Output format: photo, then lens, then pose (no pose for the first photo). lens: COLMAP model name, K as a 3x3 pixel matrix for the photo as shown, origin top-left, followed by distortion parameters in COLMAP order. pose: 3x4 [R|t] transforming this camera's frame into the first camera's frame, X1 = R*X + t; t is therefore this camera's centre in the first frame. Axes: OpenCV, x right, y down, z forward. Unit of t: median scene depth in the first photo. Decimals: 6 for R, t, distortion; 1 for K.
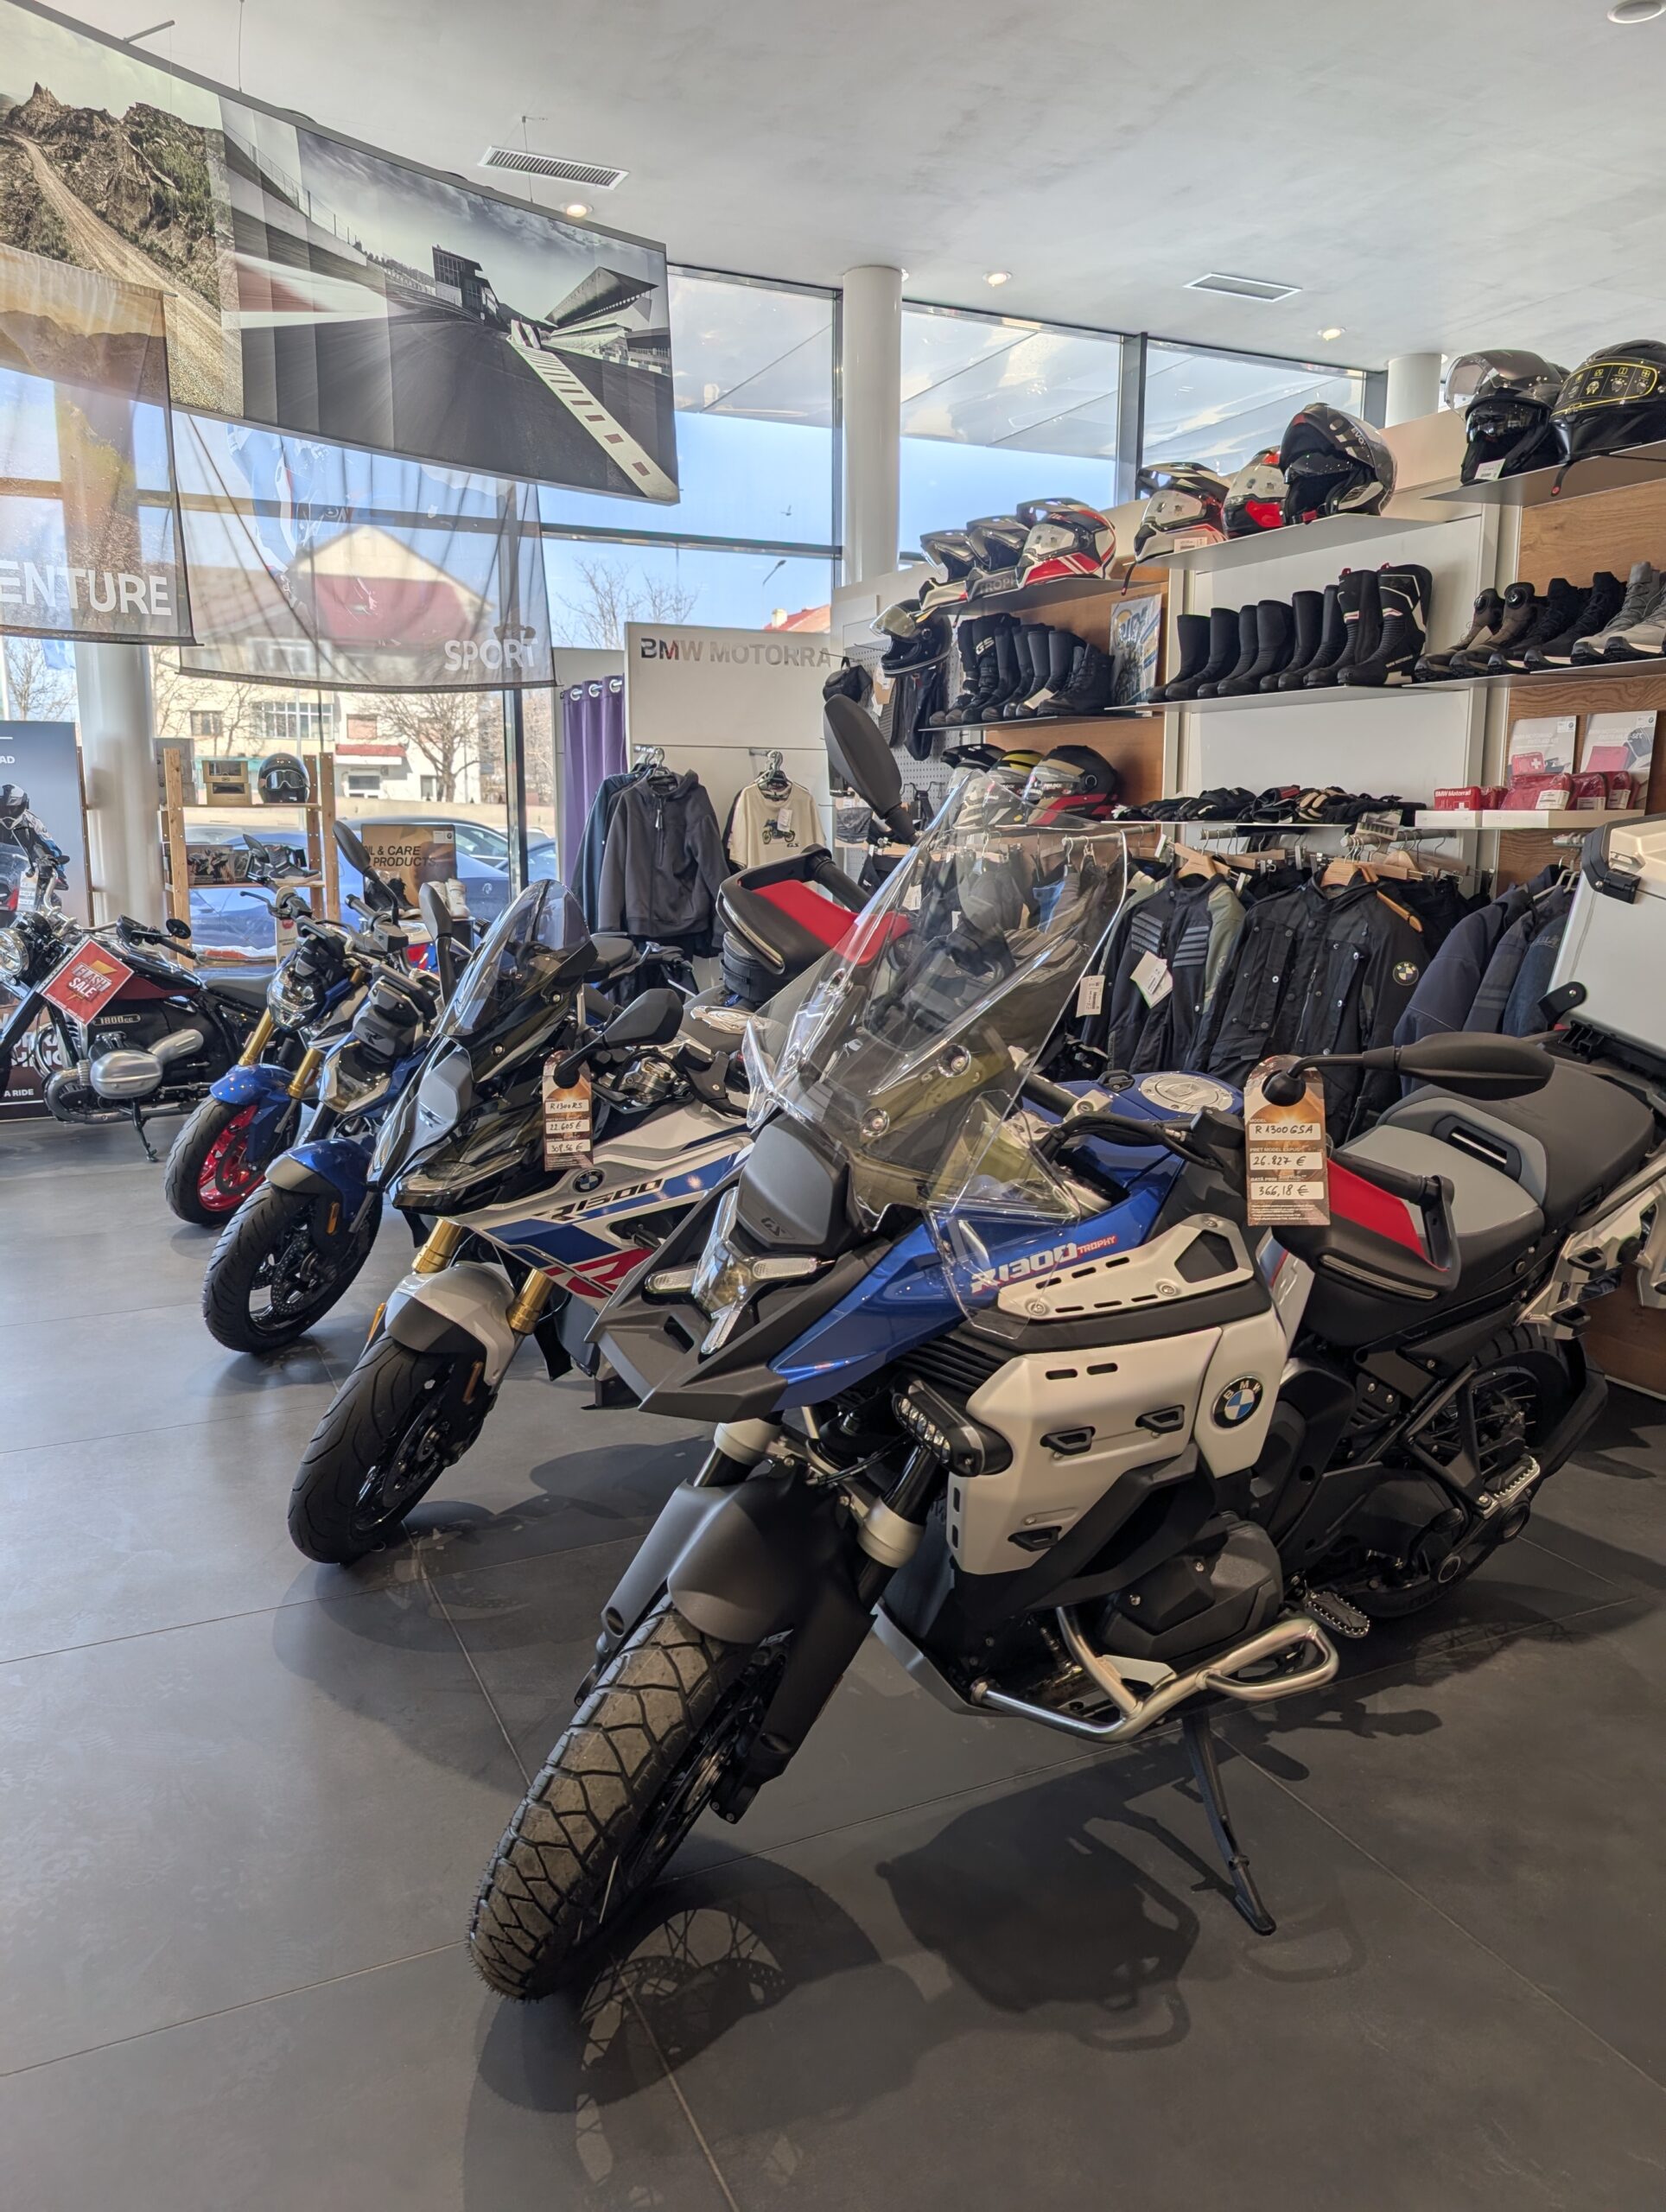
lens RADIAL K [[1588.1, 0, 831.4], [0, 1588.1, 1105.1], [0, 0, 1]] dist [0.012735, -0.005482]
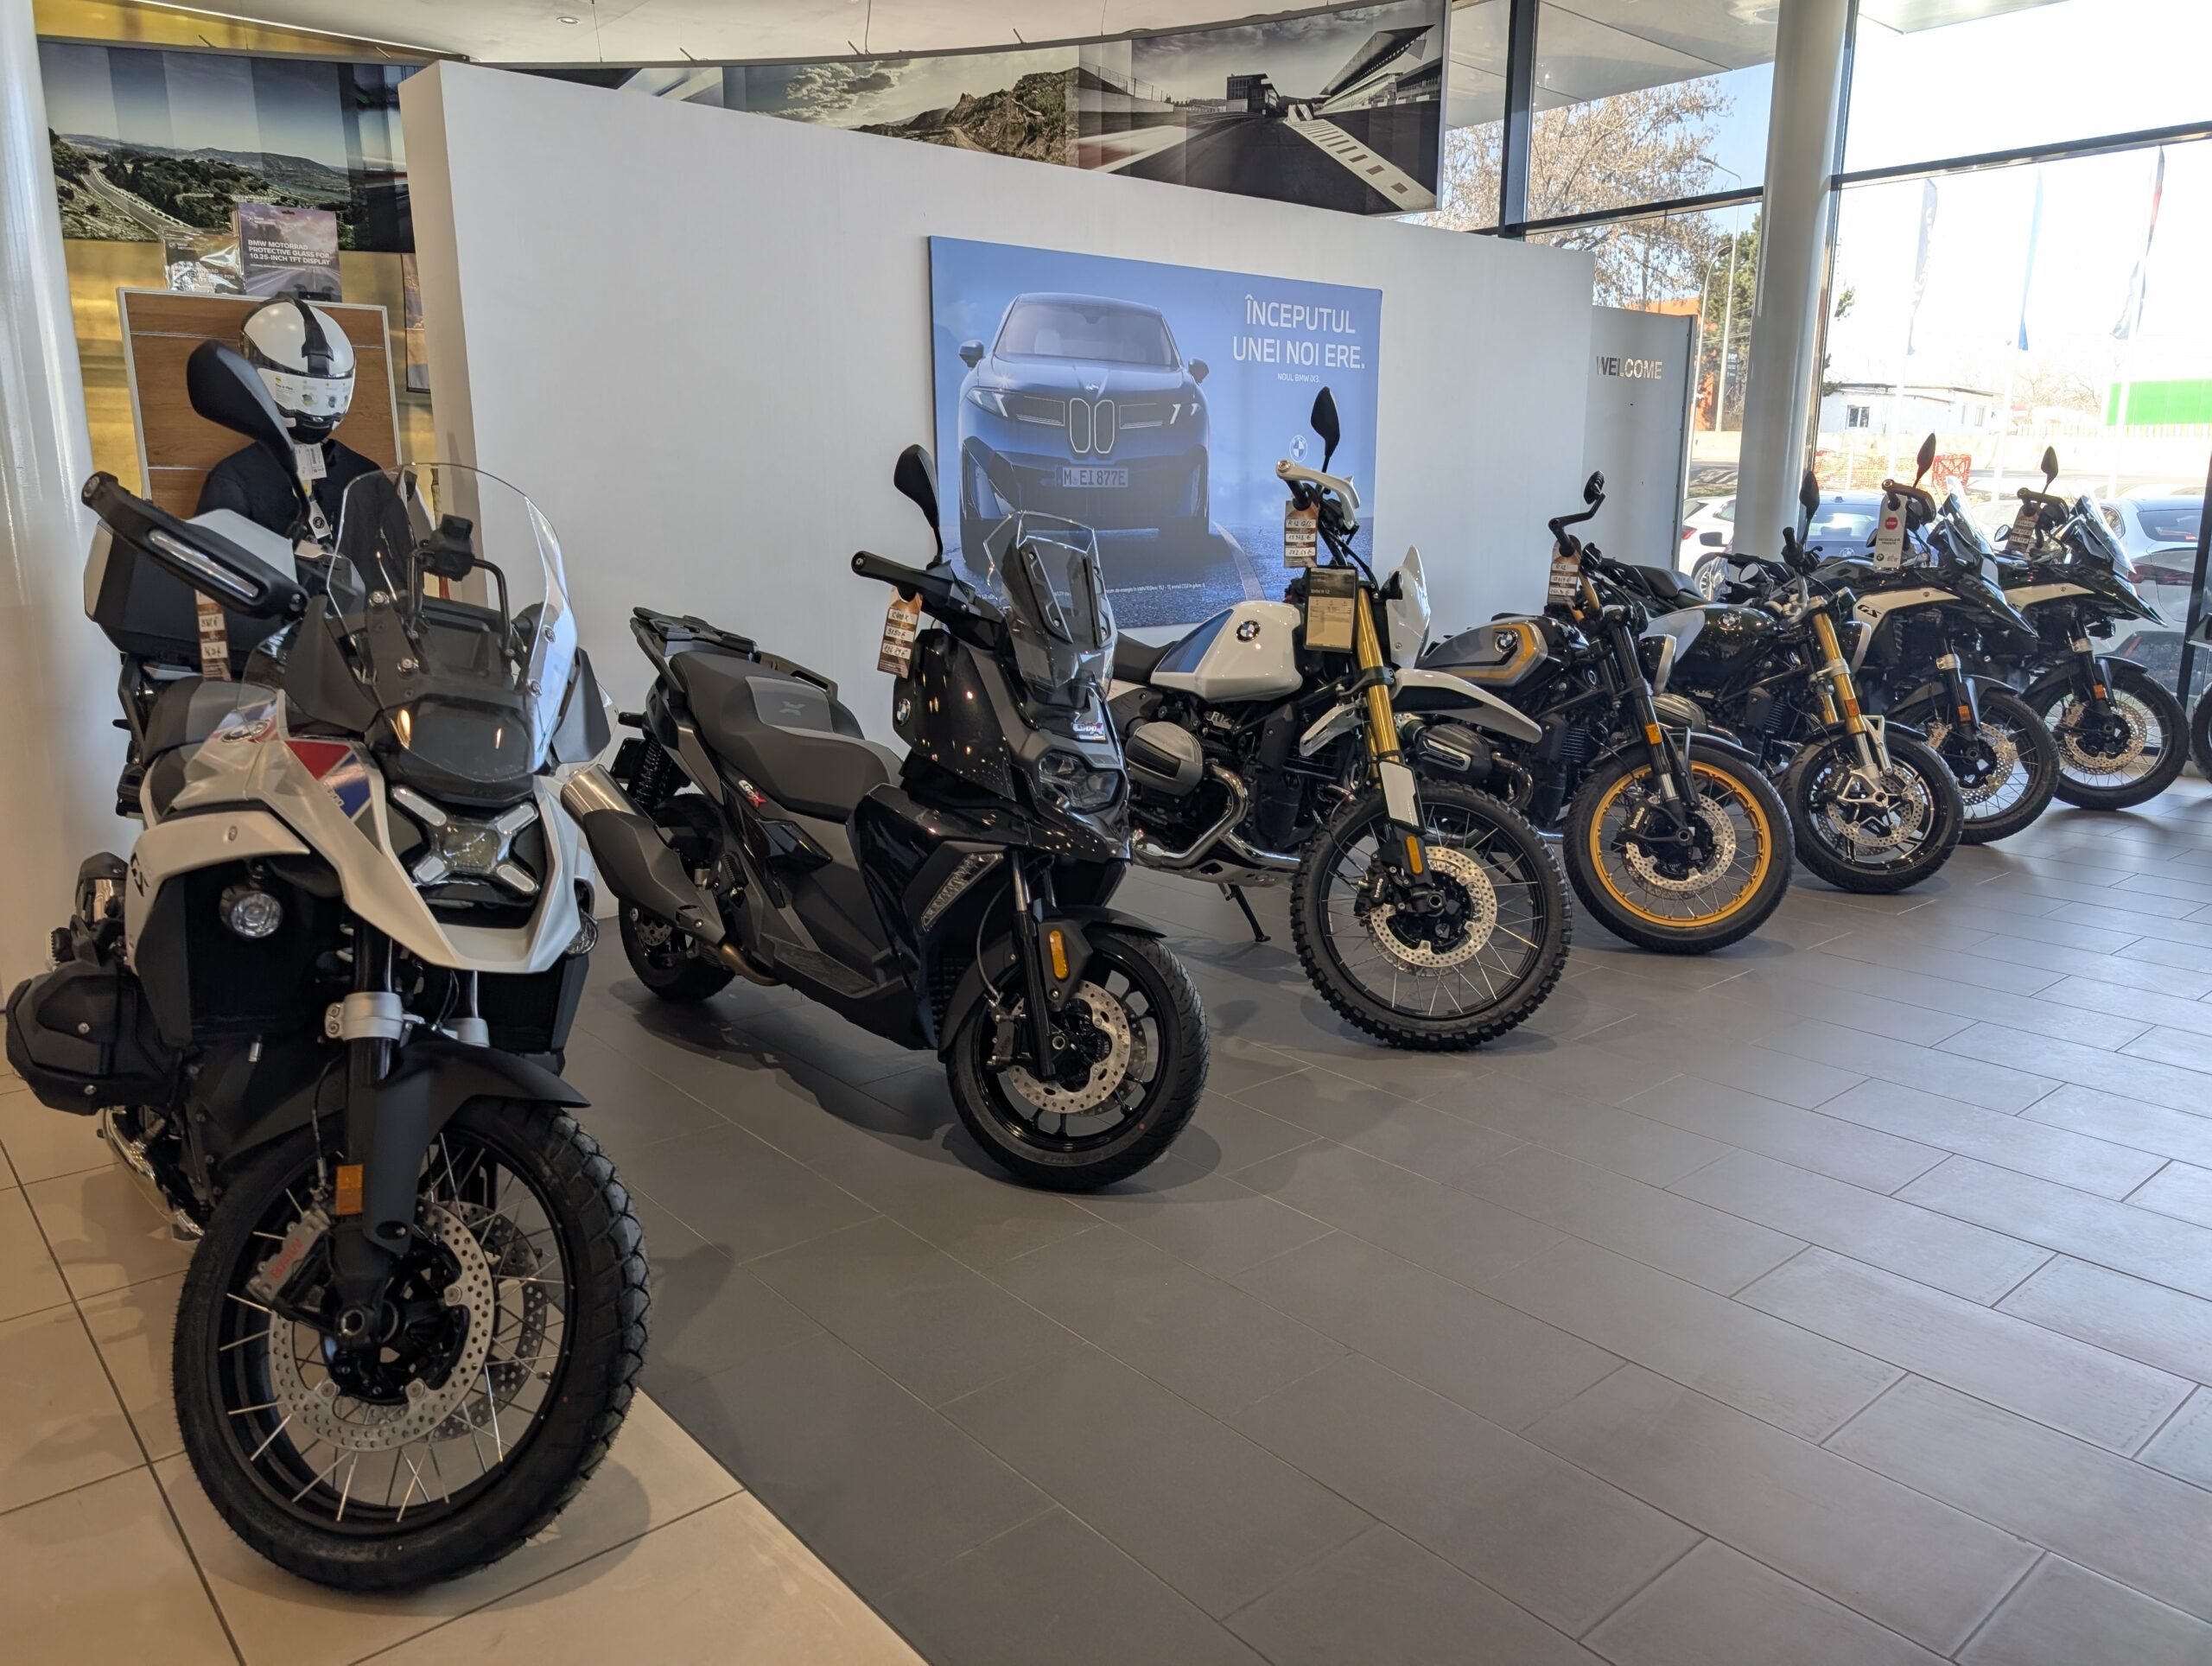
lens RADIAL K [[1588.1, 0, 1108.5], [0, 1588.1, 832.1], [0, 0, 1]] dist [0.012735, -0.005482]
pose [[0.259638, 0.208591, -0.942909, 1.146360], [-0.169714, 0.971053, 0.168085, -0.099420], [0.950676, 0.116384, 0.287523, 0.541323]]
